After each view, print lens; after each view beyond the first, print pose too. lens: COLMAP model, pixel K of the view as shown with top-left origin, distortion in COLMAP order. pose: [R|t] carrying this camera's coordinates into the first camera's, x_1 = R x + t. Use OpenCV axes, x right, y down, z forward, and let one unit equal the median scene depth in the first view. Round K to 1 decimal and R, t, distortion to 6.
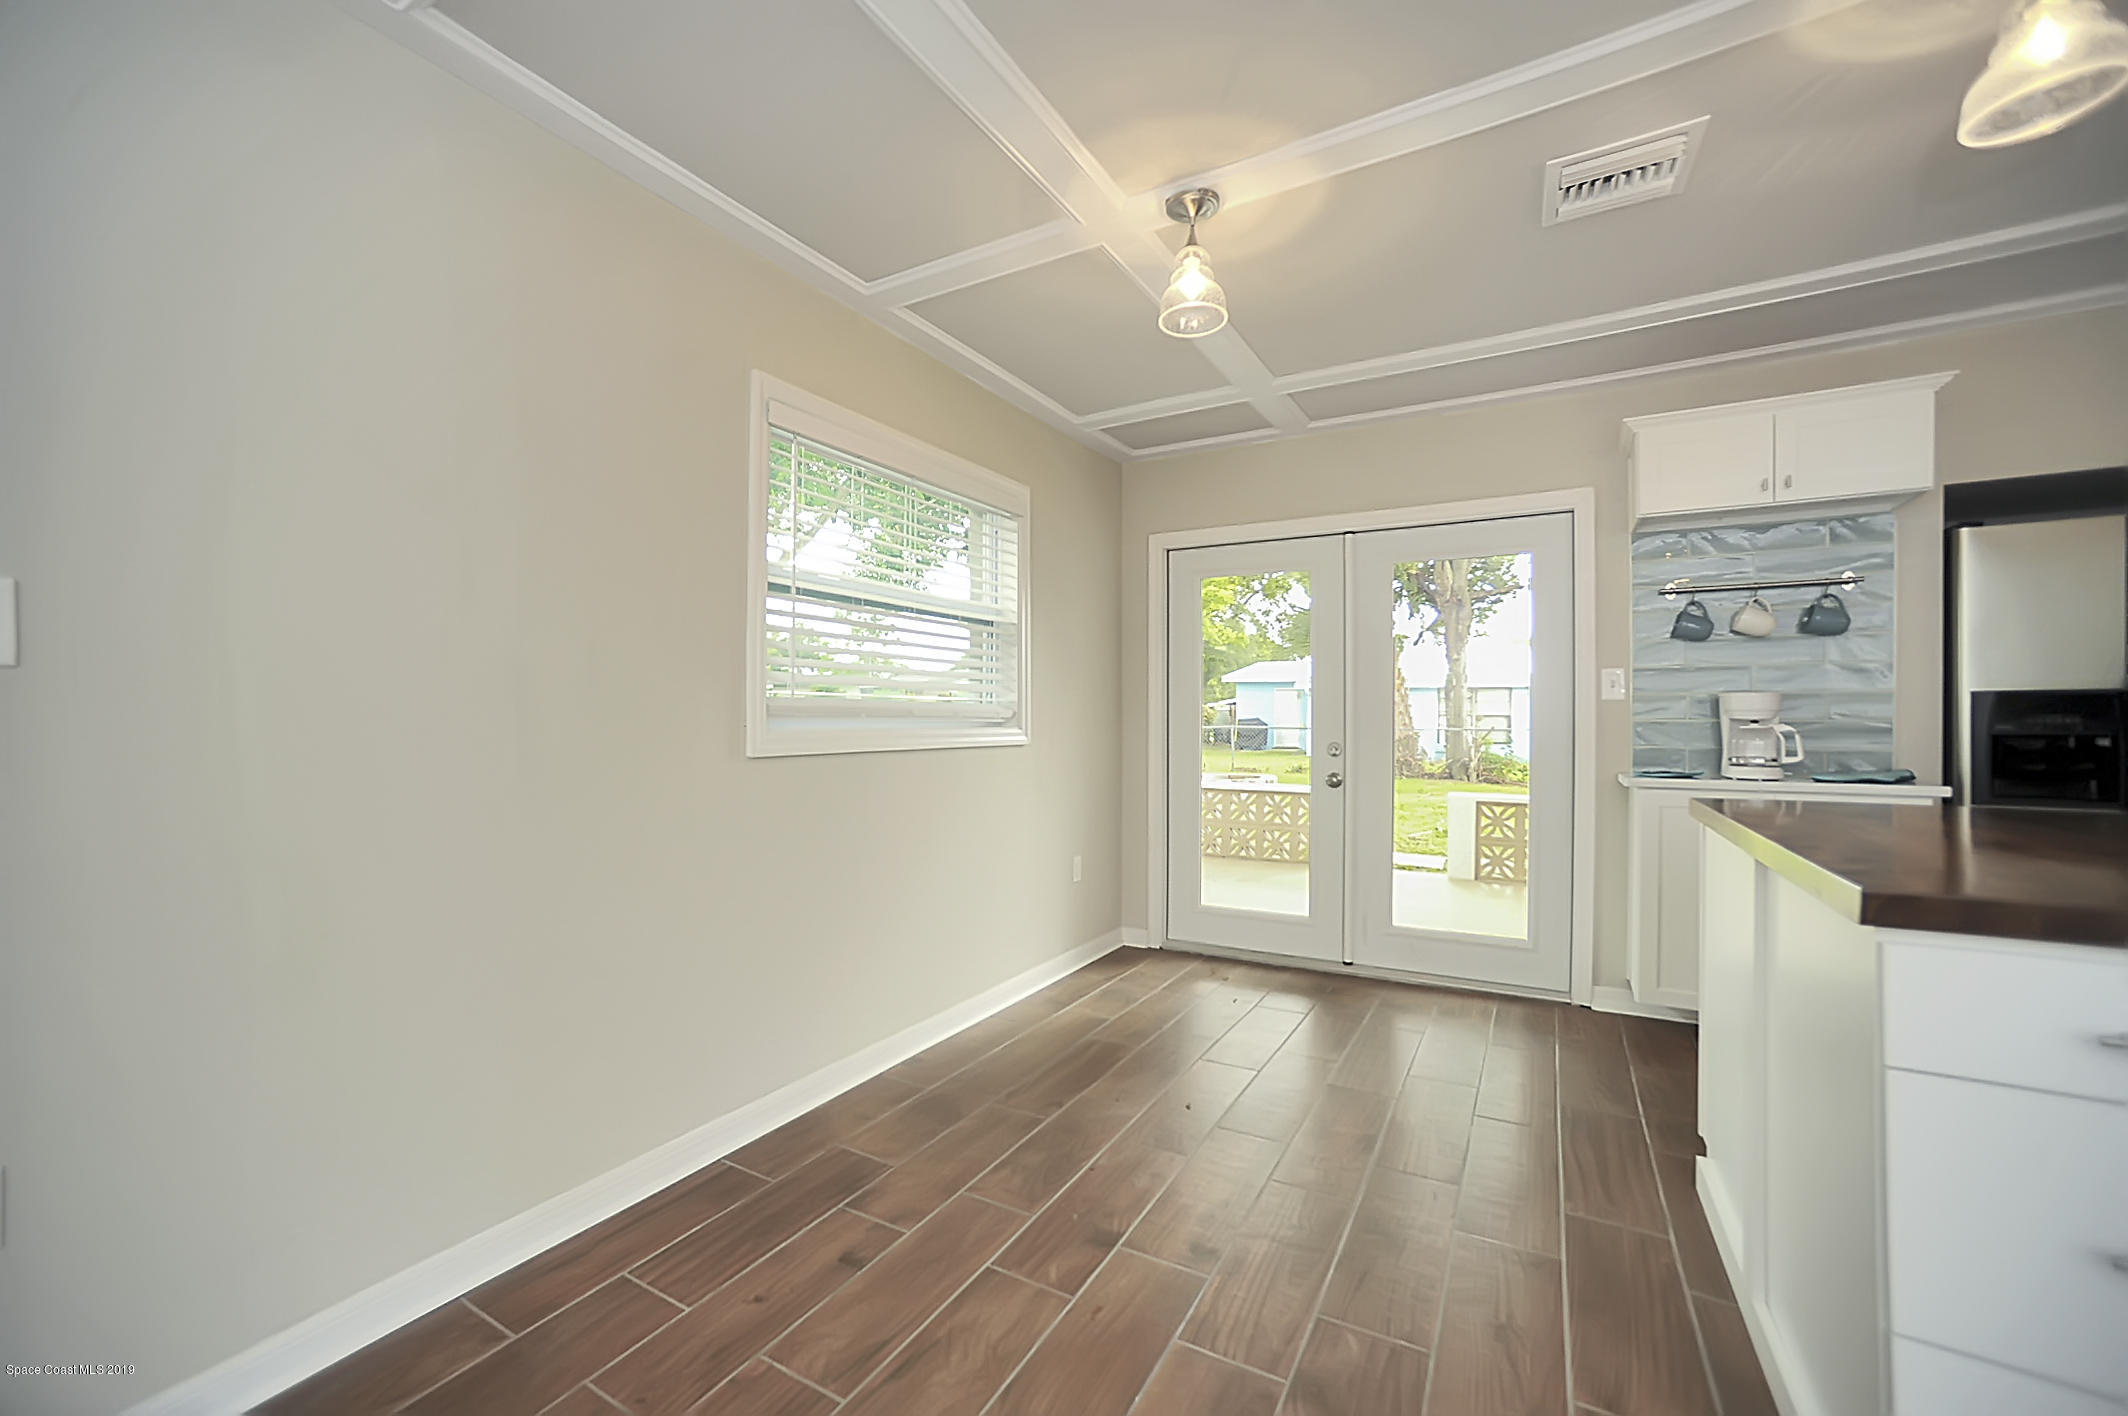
lens RADIAL K [[865.9, 0, 1064.4], [0, 865.9, 718.9], [0, 0, 1]] dist [-0.069116, 0.044527]
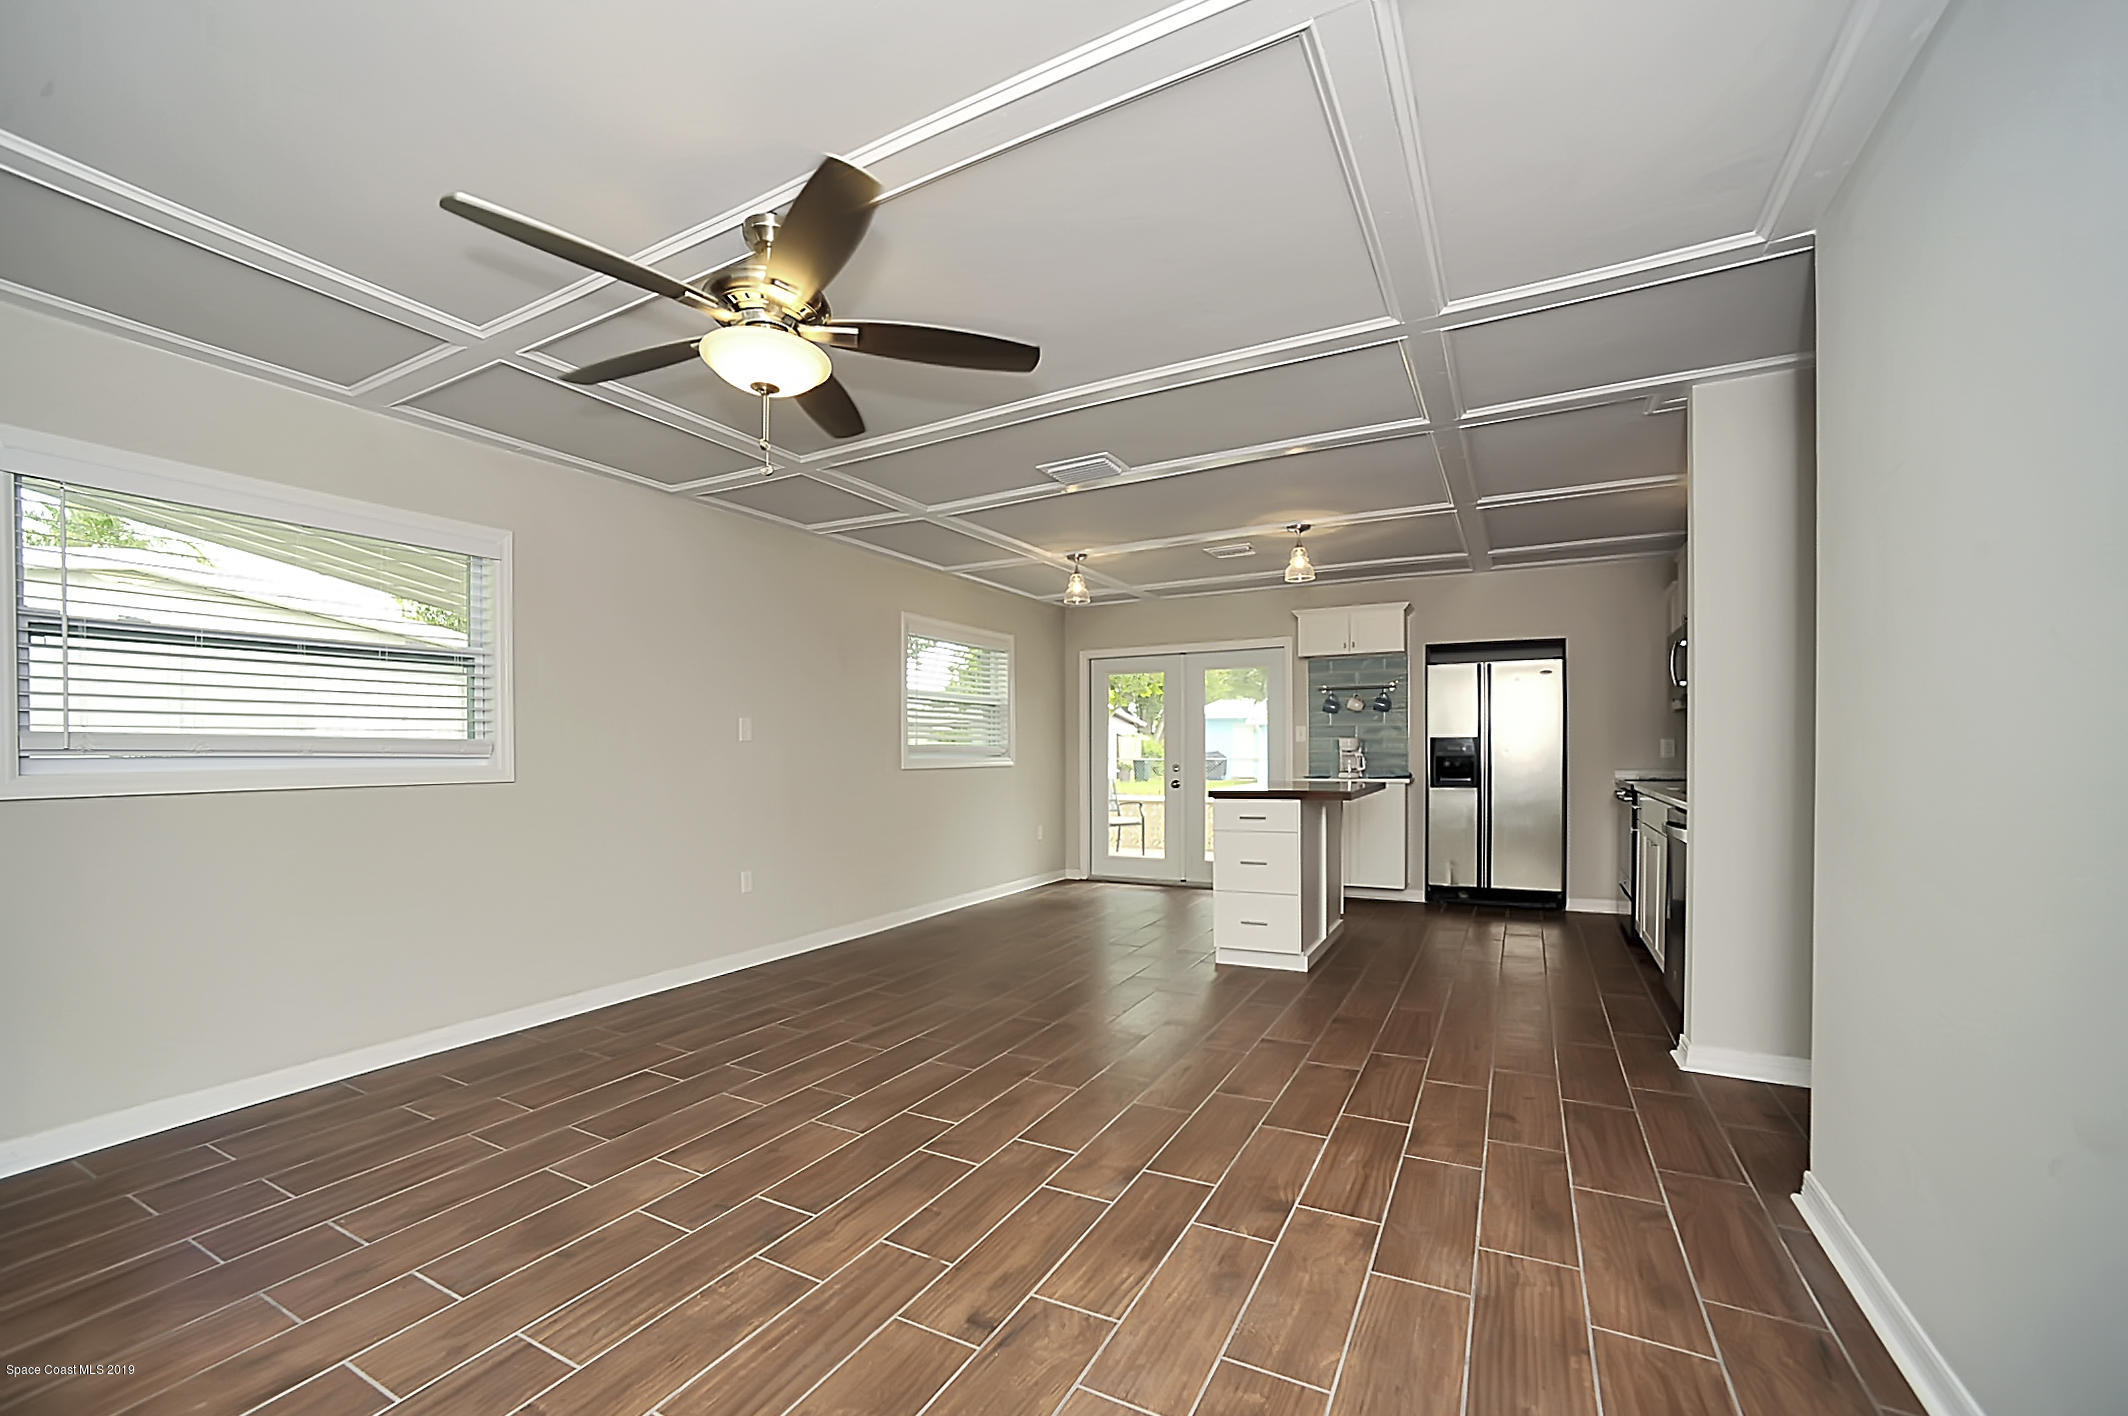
lens RADIAL K [[865.3, 0, 1064.7], [0, 865.3, 773.9], [0, 0, 1]] dist [-0.068193, 0.029339]
pose [[0.999551, -0.008606, 0.028691, 0.019076], [0.007875, 0.999644, 0.025497, -0.001356], [-0.028900, -0.025260, 0.999263, -1.090907]]
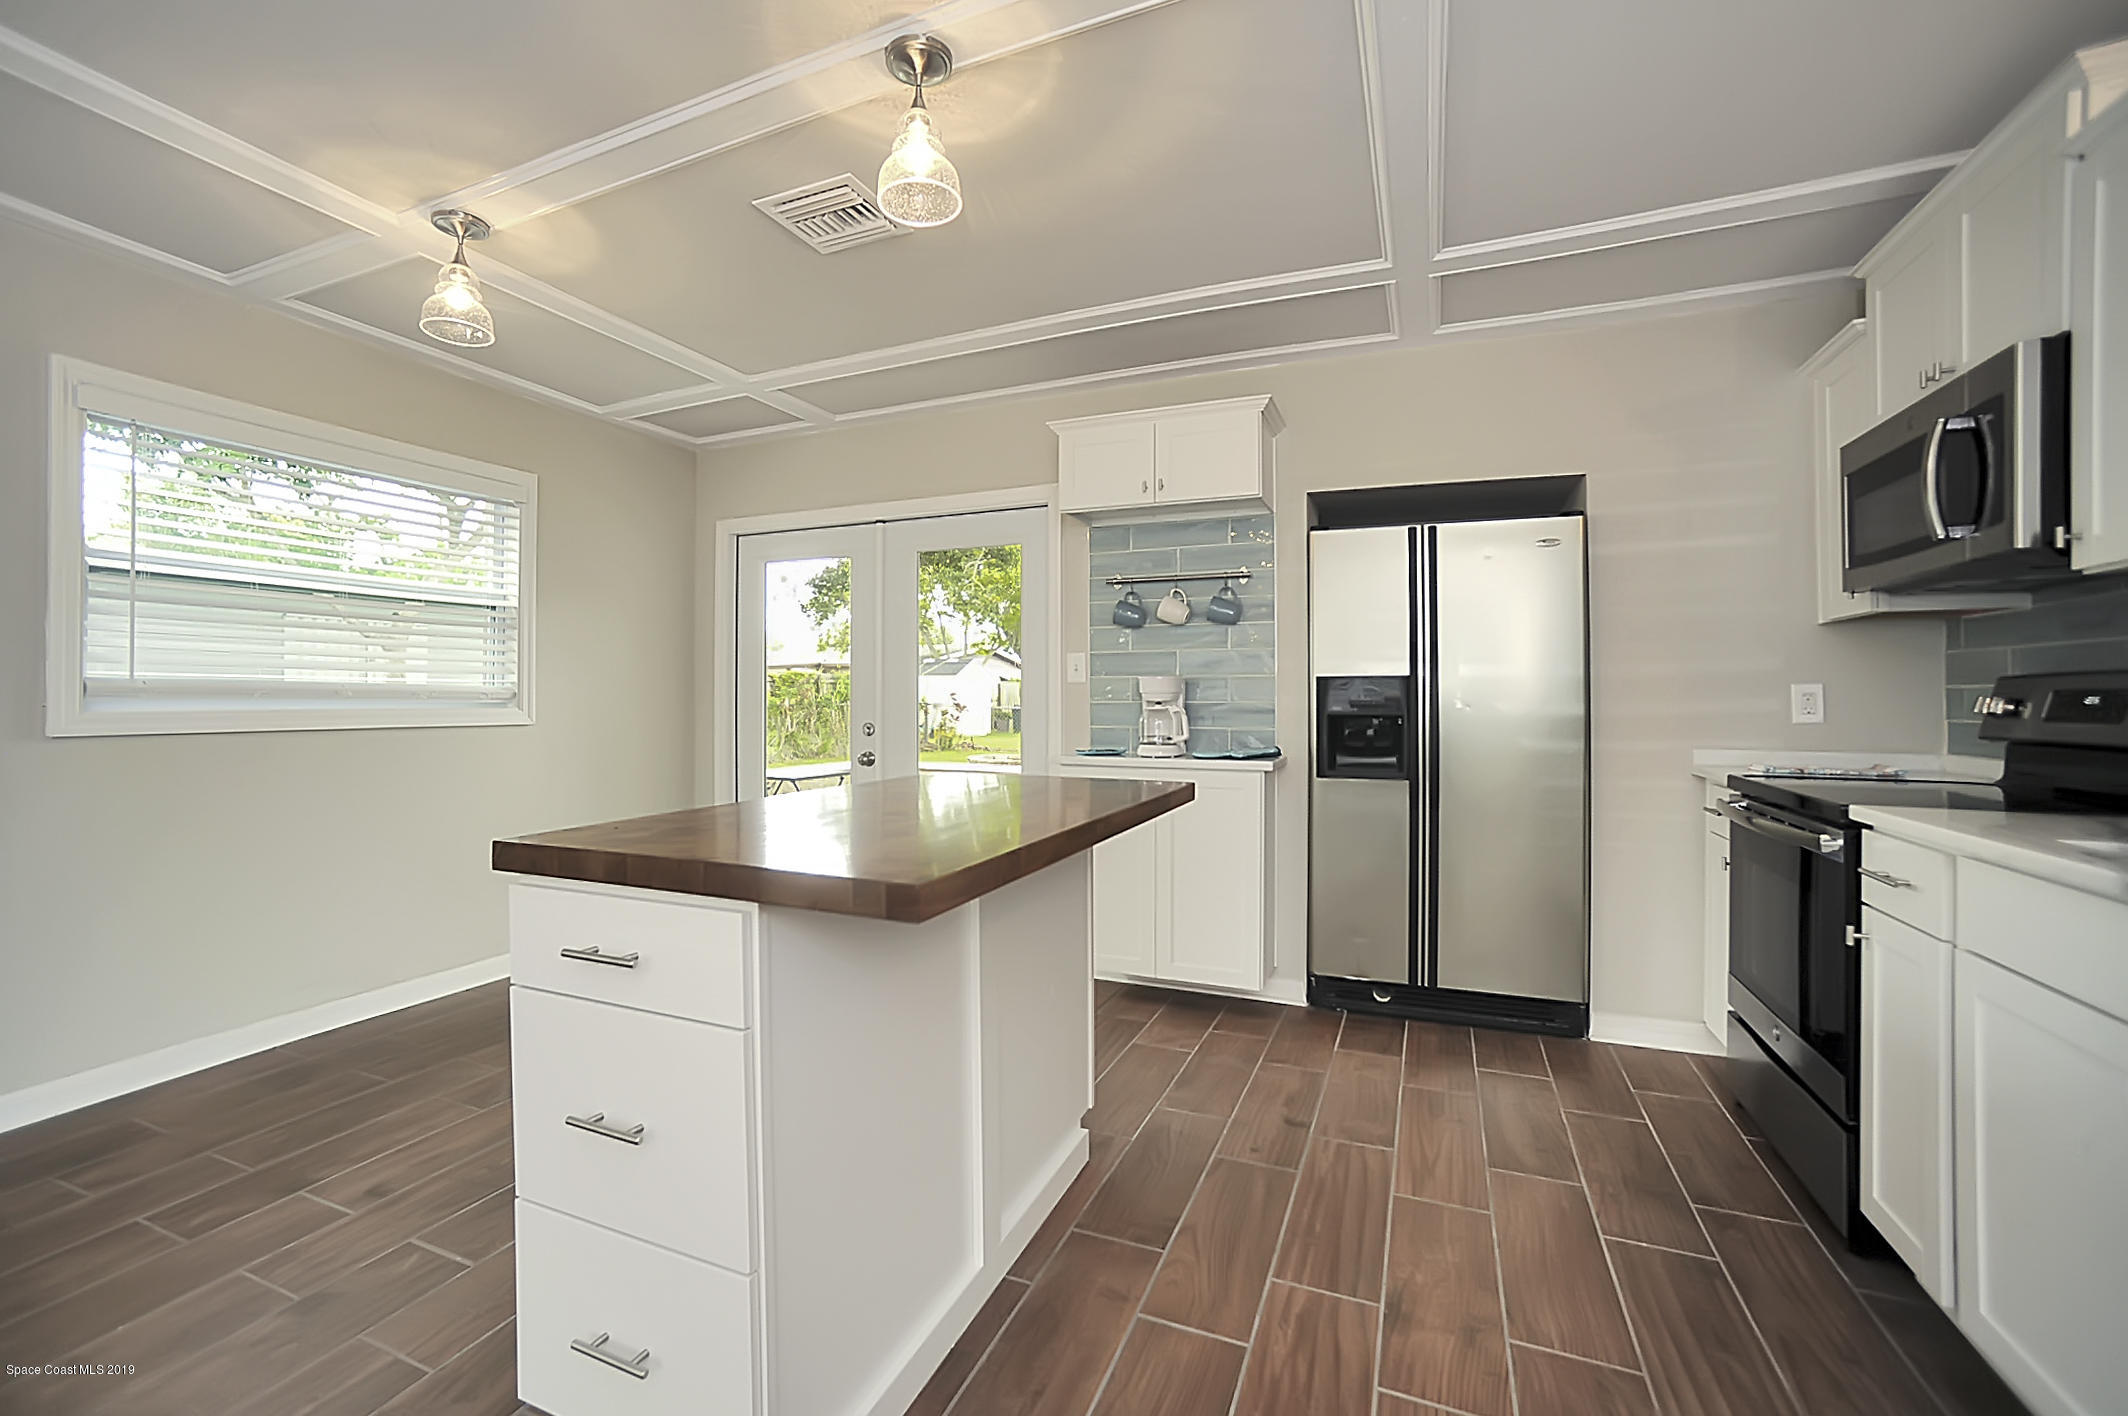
lens RADIAL K [[878.4, 0, 1056.6], [0, 878.4, 692.8], [0, 0, 1]] dist [-0.067787, 0.030801]
pose [[0.993205, 0.000523, 0.116379, 0.507952], [-0.000211, 0.999996, -0.002699, -0.006329], [-0.116380, 0.002656, 0.993201, -0.099390]]
